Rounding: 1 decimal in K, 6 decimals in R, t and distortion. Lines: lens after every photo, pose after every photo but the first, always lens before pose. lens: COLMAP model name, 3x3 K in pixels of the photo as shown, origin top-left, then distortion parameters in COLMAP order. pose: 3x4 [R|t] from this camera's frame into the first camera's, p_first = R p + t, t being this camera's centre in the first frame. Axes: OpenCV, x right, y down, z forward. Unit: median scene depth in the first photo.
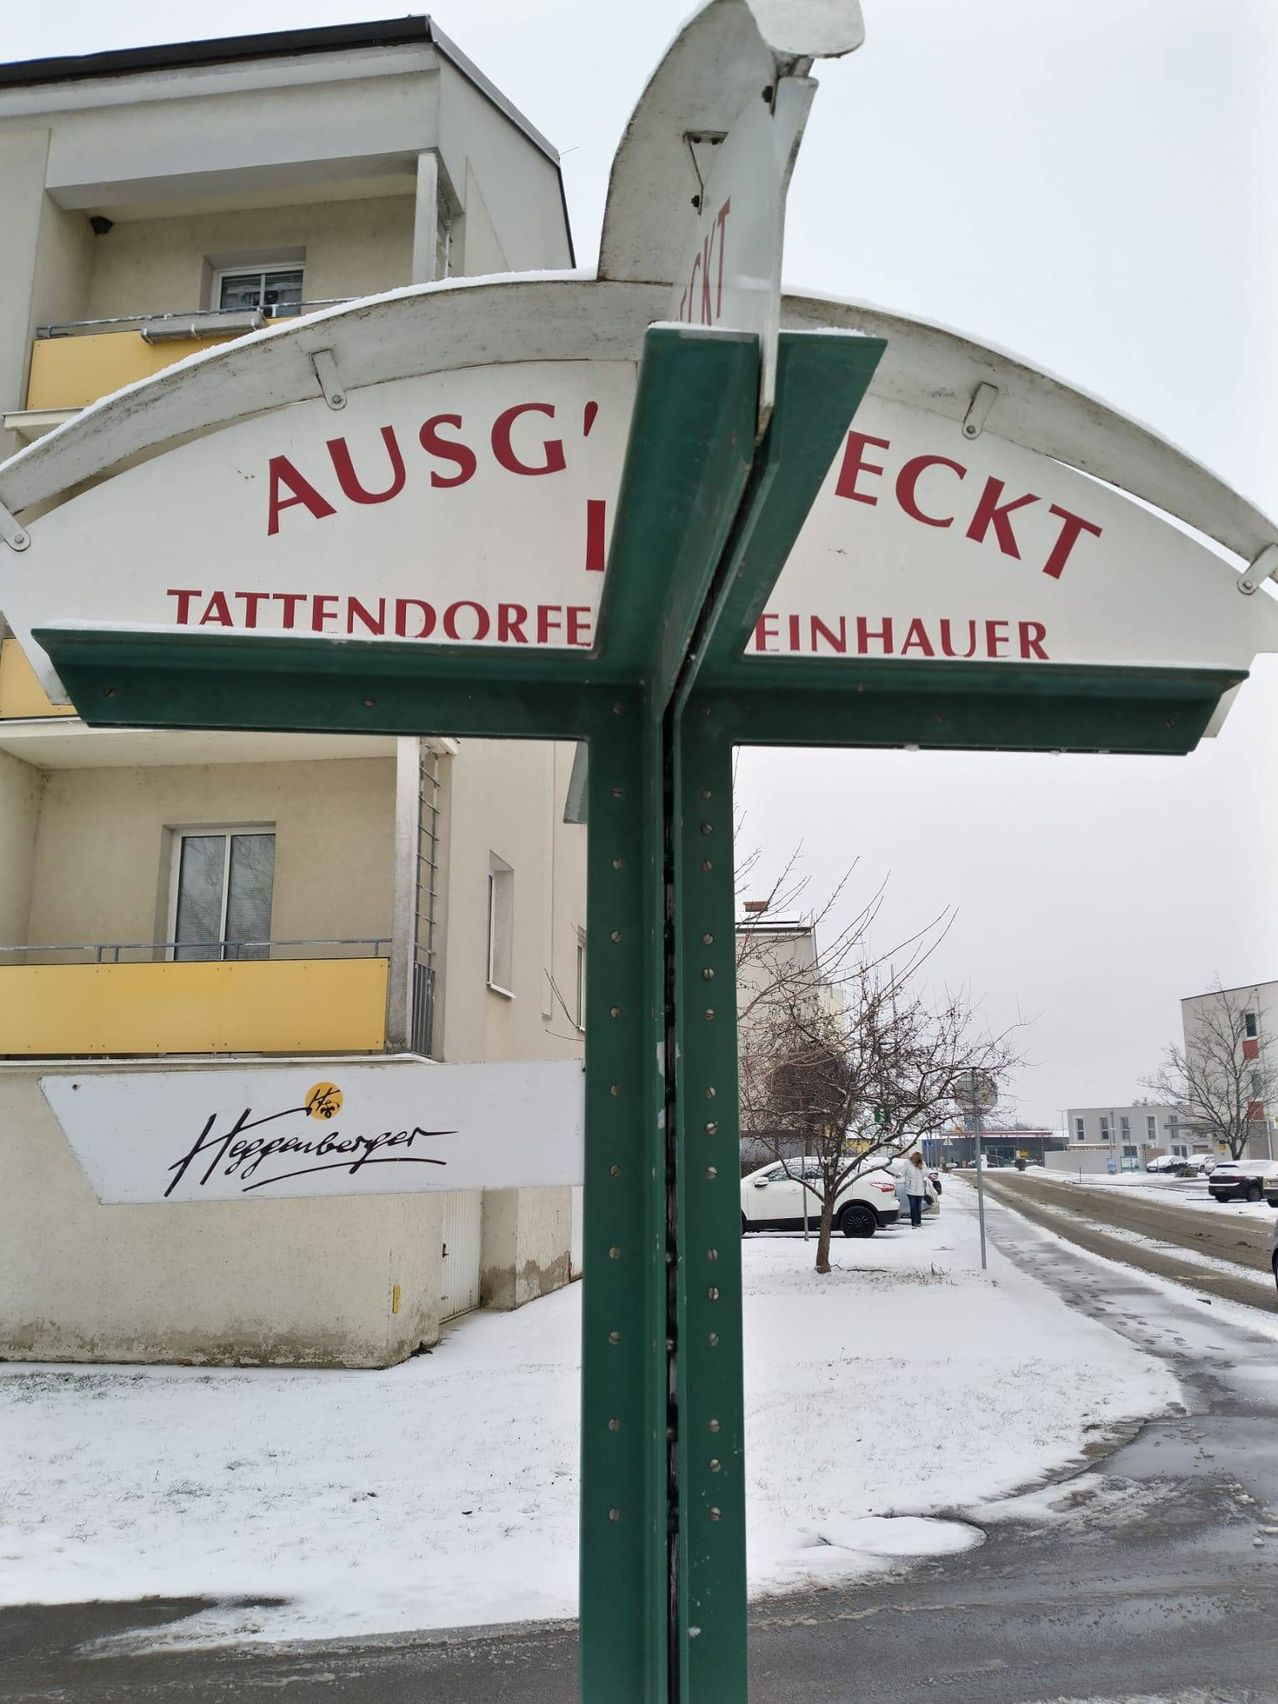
lens RADIAL K [[1218.8, 0, 647.7], [0, 1218.8, 902.8], [0, 0, 1]] dist [0.061344, -0.100844]
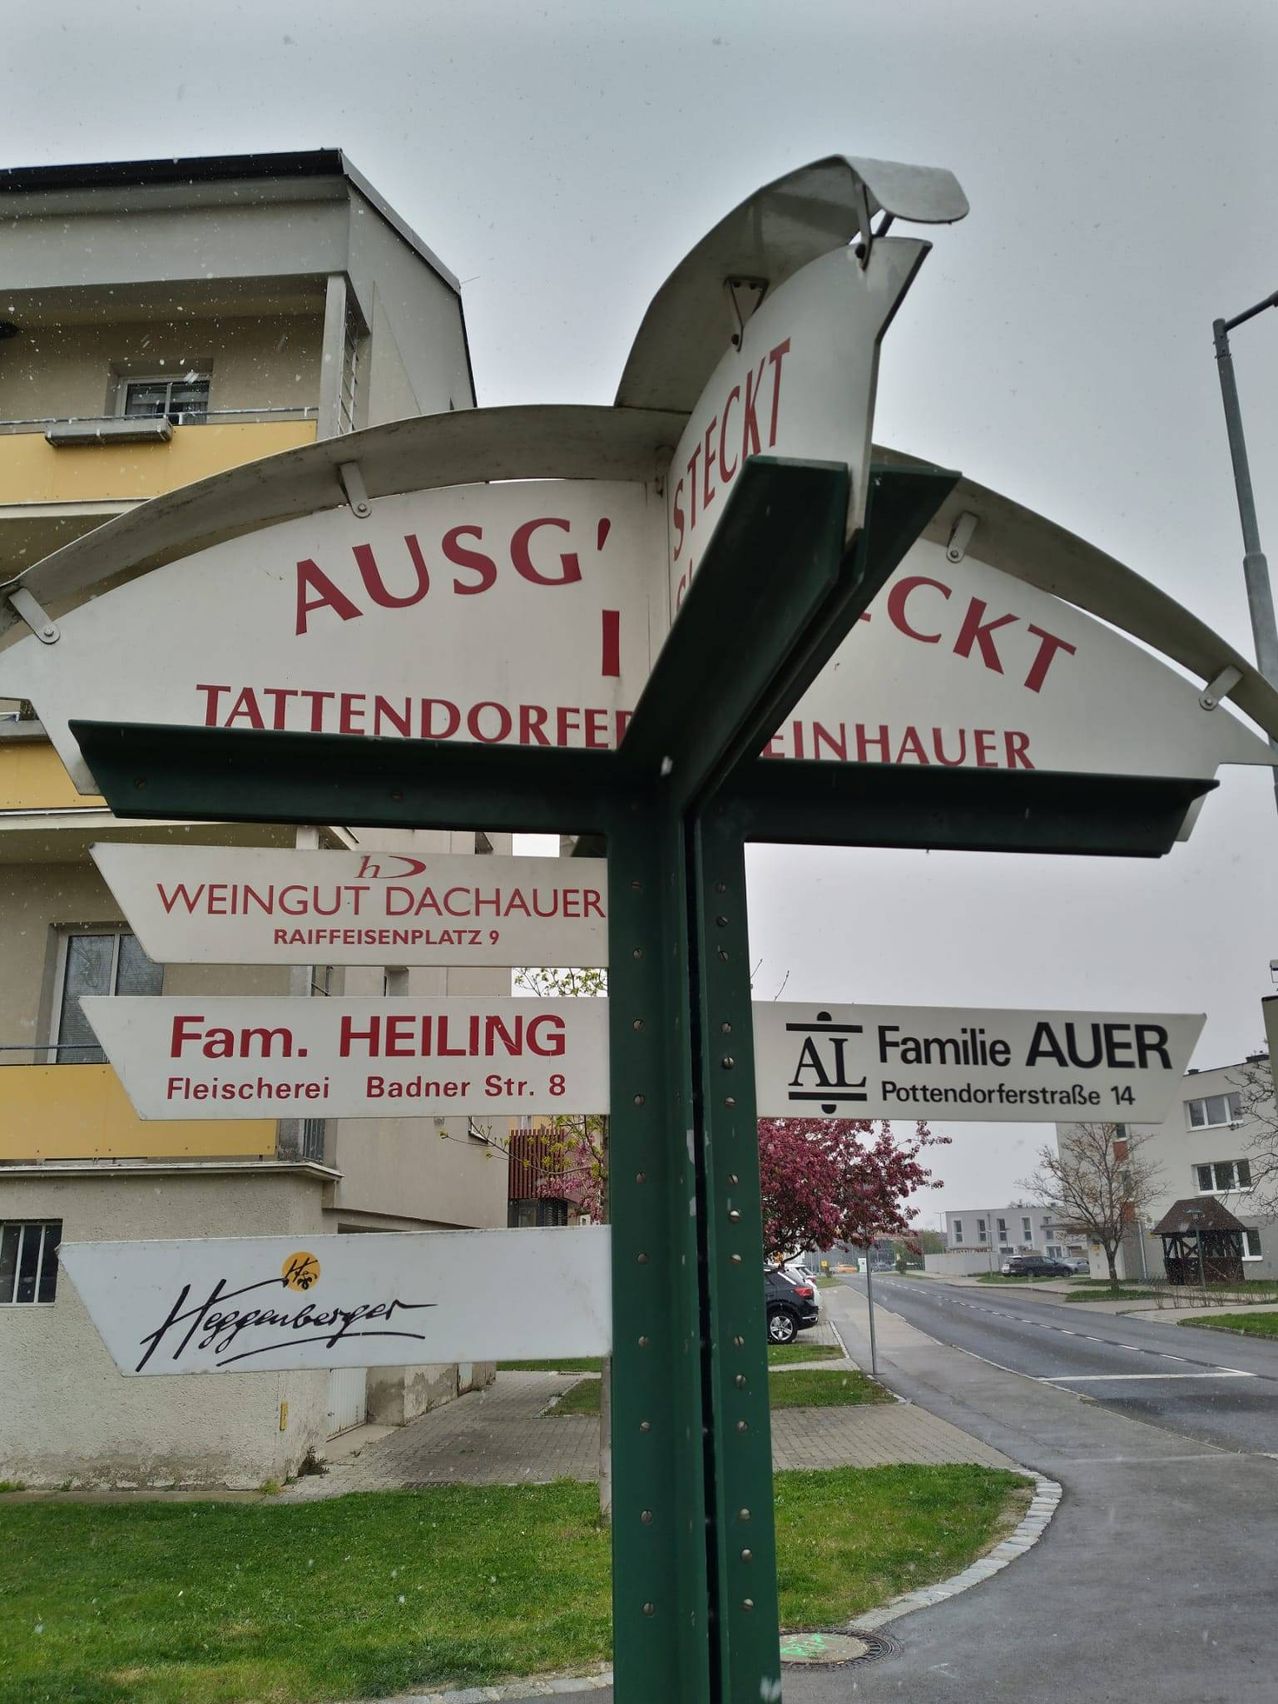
lens RADIAL K [[1211.7, 0, 613.9], [0, 1211.7, 920.4], [0, 0, 1]] dist [0.087841, -0.162469]
pose [[0.997393, 0.007616, 0.071762, -0.111733], [-0.002552, 0.997516, -0.070389, 0.010271], [-0.072120, 0.070023, 0.994935, -0.019574]]
